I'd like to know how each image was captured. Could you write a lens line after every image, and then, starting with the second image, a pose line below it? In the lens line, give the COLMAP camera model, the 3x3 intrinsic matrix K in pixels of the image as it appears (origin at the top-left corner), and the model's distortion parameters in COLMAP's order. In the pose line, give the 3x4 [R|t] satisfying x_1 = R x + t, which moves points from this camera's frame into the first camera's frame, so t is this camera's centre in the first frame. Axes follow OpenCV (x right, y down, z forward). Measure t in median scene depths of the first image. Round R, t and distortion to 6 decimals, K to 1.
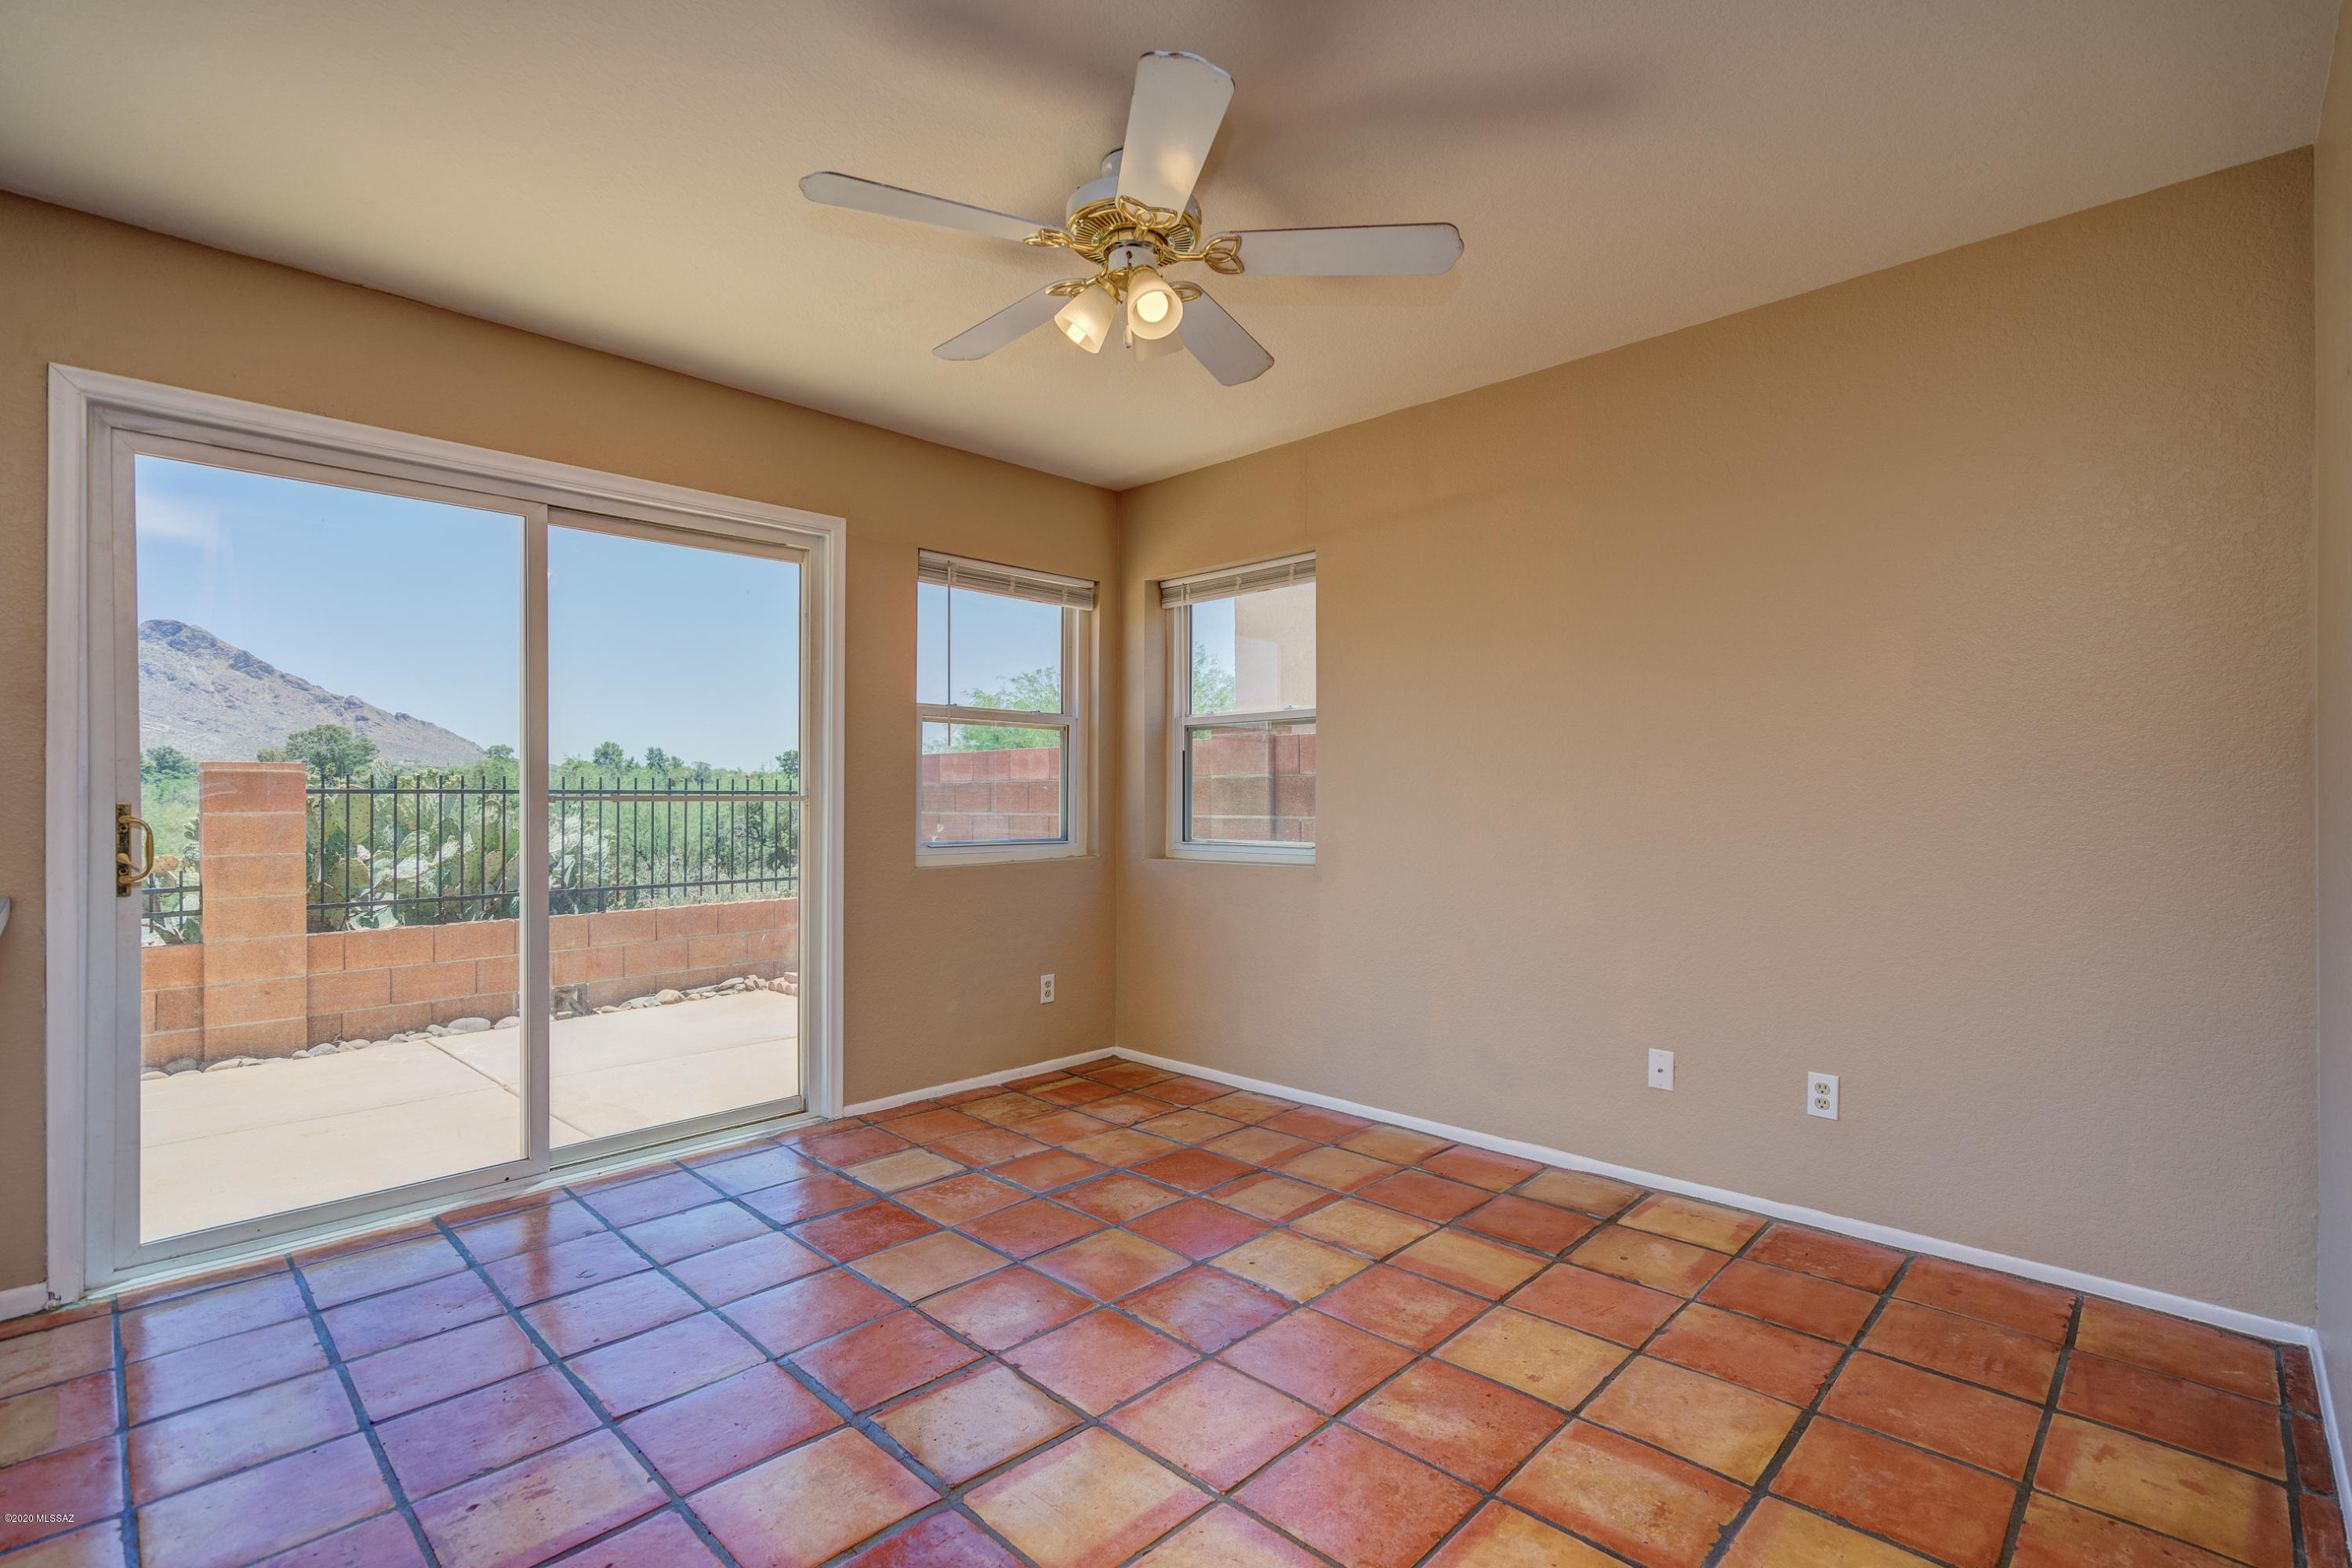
lens RADIAL K [[1079.4, 0, 1170.1], [0, 1079.4, 793.8], [0, 0, 1]] dist [-0.006592, 0.001931]
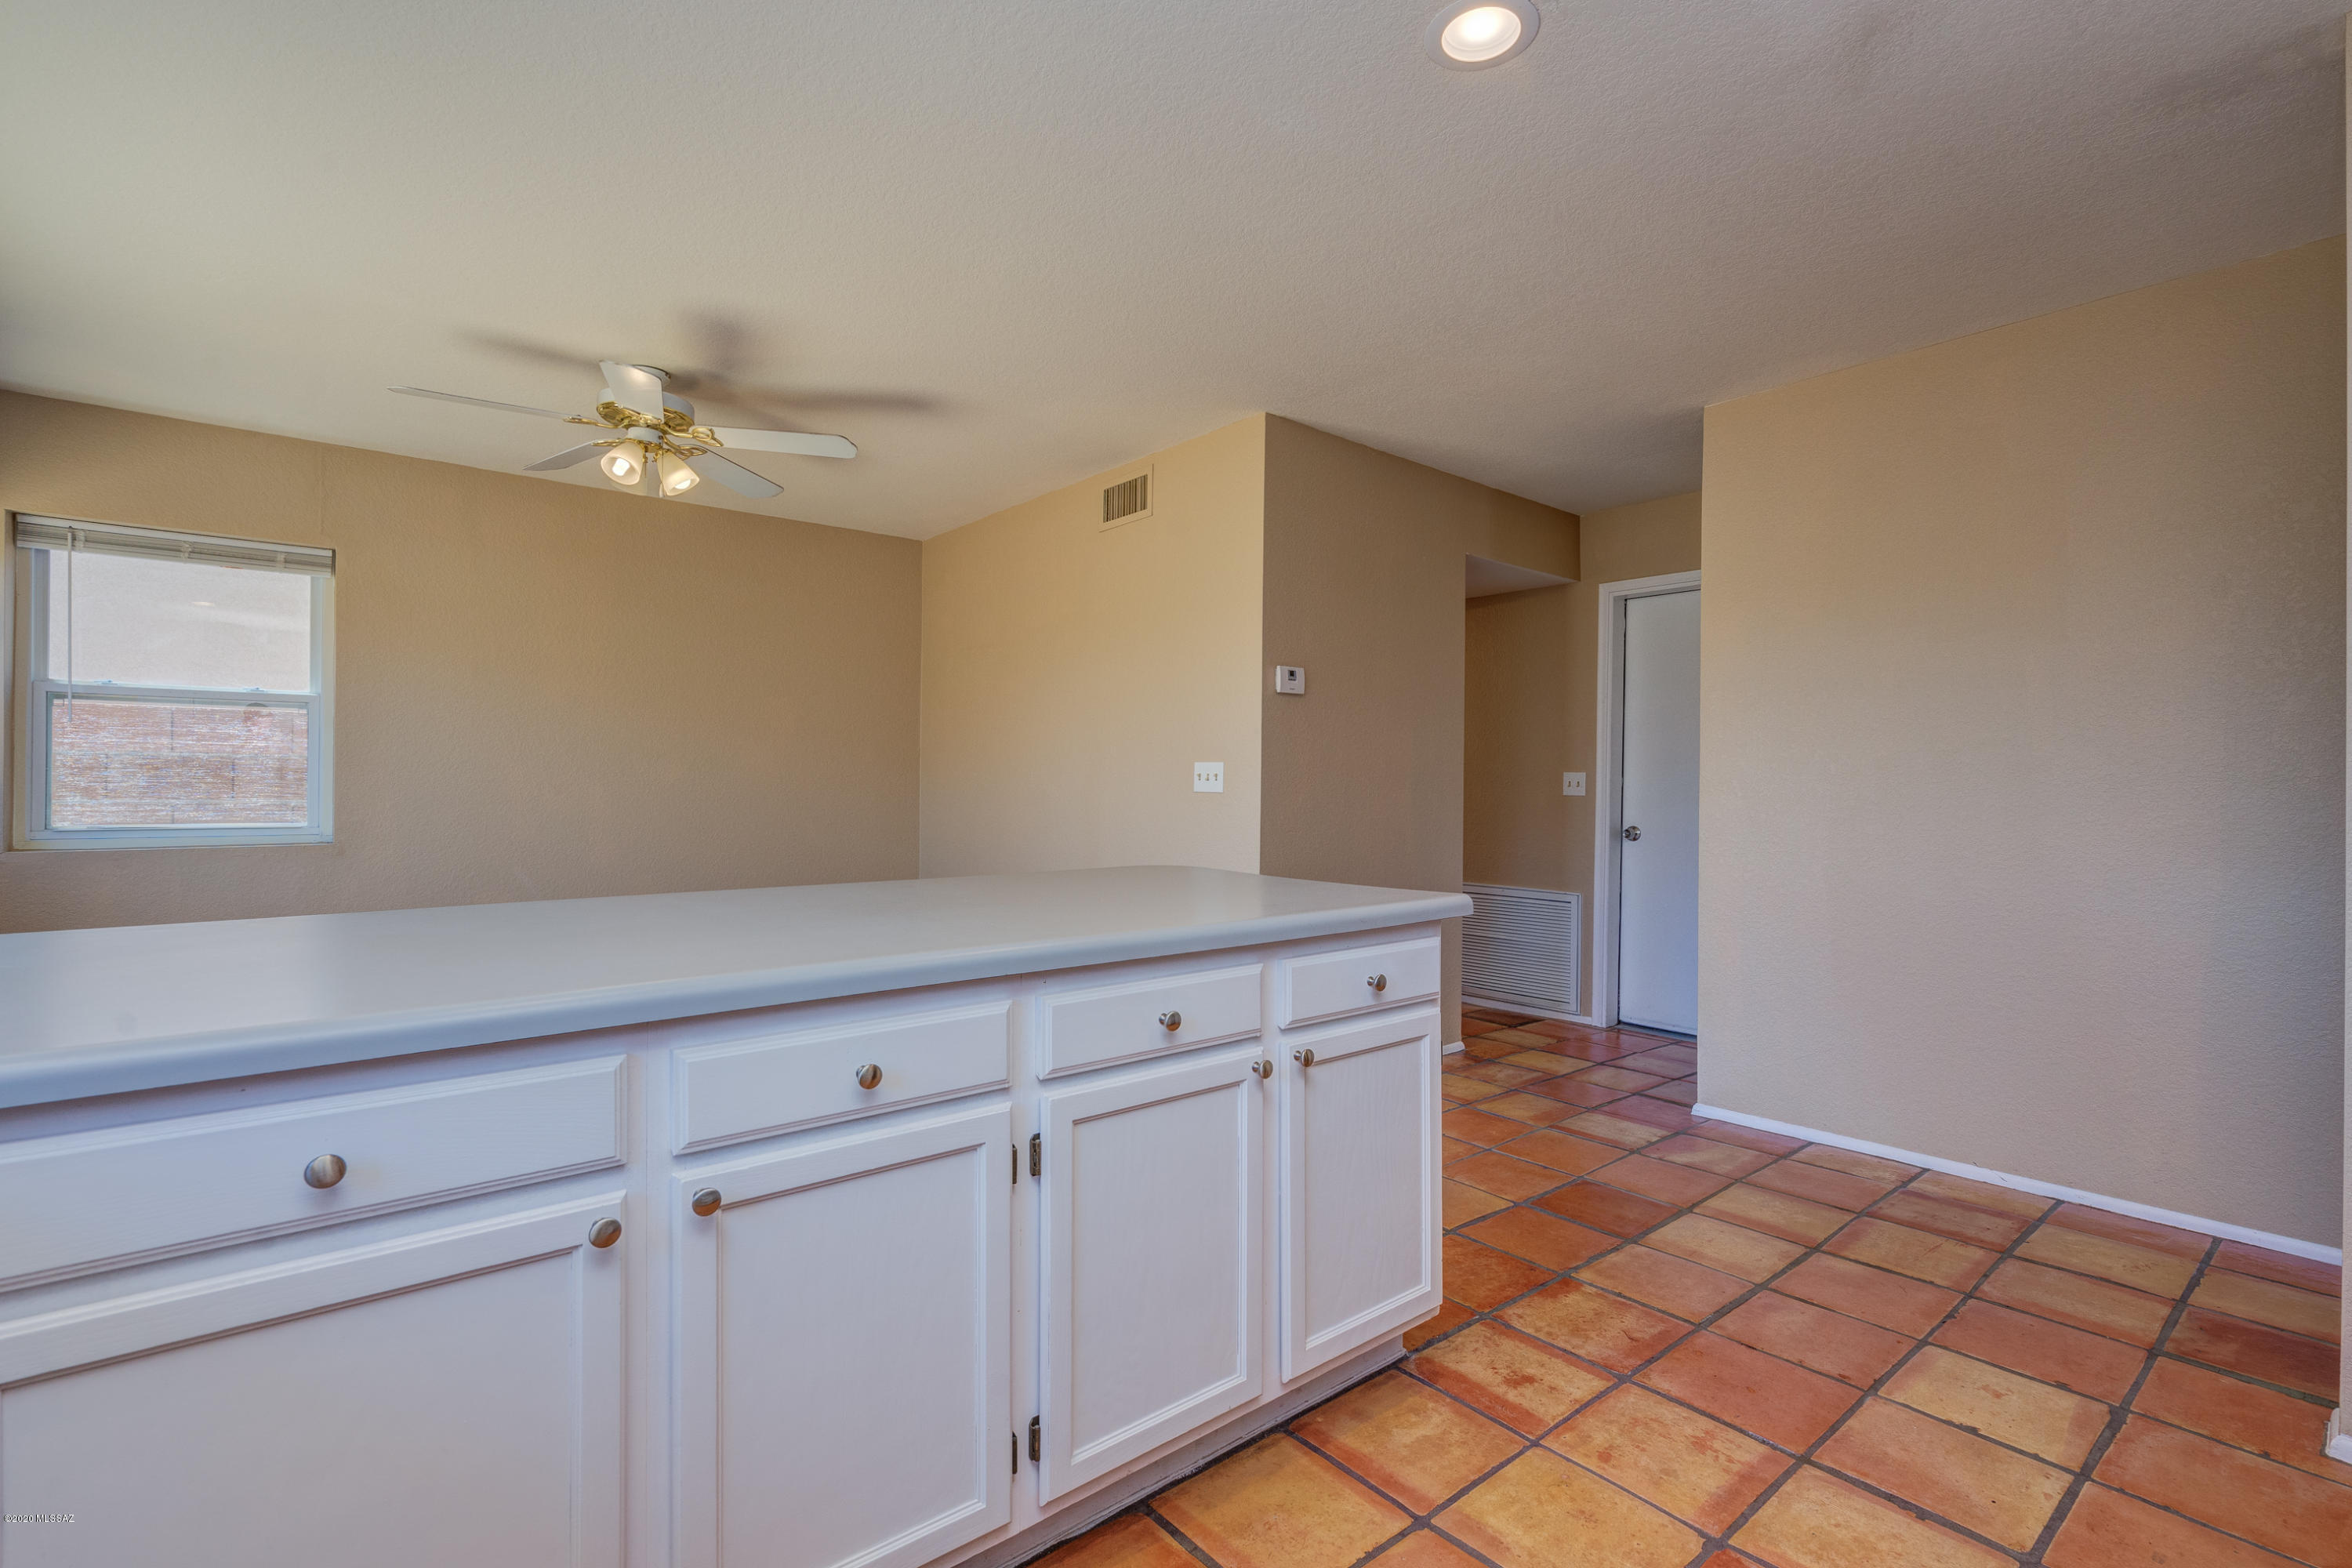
lens RADIAL K [[1079.4, 0, 1170.3], [0, 1079.4, 795.8], [0, 0, 1]] dist [-0.006592, 0.001931]
pose [[0.099275, -0.006730, 0.995037, -1.077877], [-0.014096, 0.999867, 0.008170, -0.002046], [-0.994960, -0.014837, 0.099167, 0.069530]]
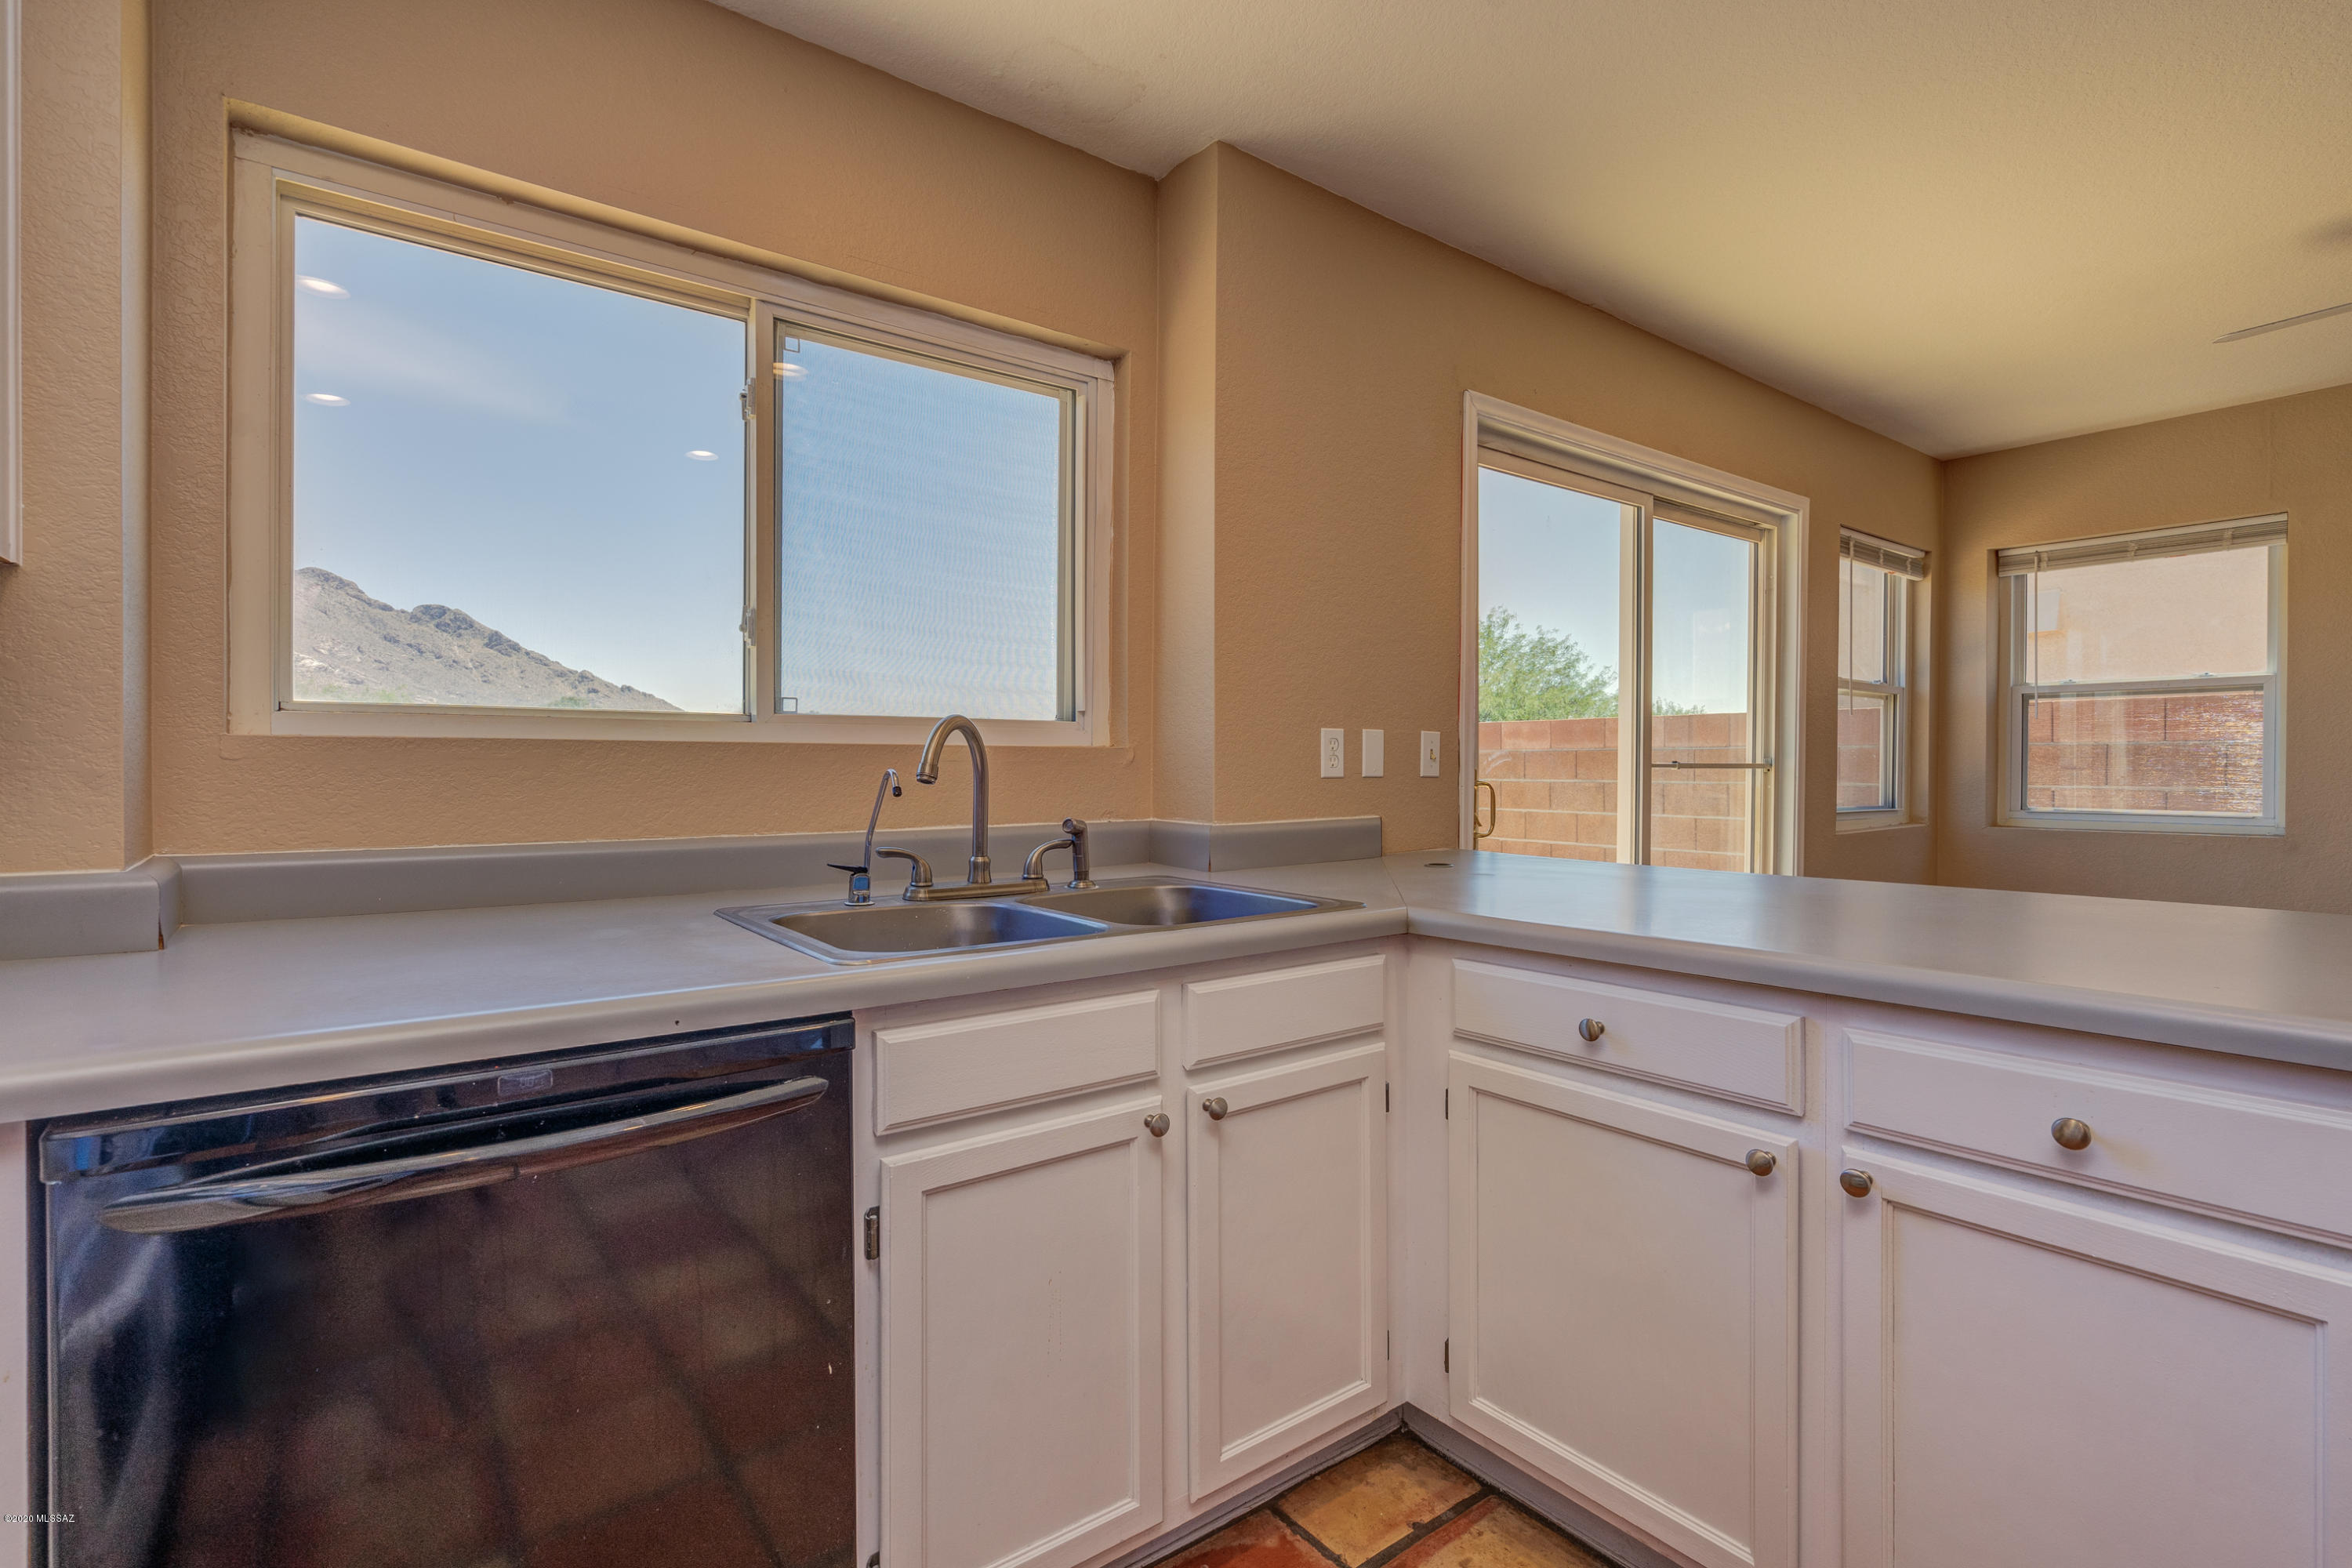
lens RADIAL K [[1079.4, 0, 1181.2], [0, 1079.4, 769.7], [0, 0, 1]] dist [-0.006592, 0.001931]
pose [[0.988325, 0.001491, -0.152351, -0.889727], [-0.000149, 0.999961, 0.008820, -0.002961], [0.152358, -0.008694, 0.988287, -0.148832]]
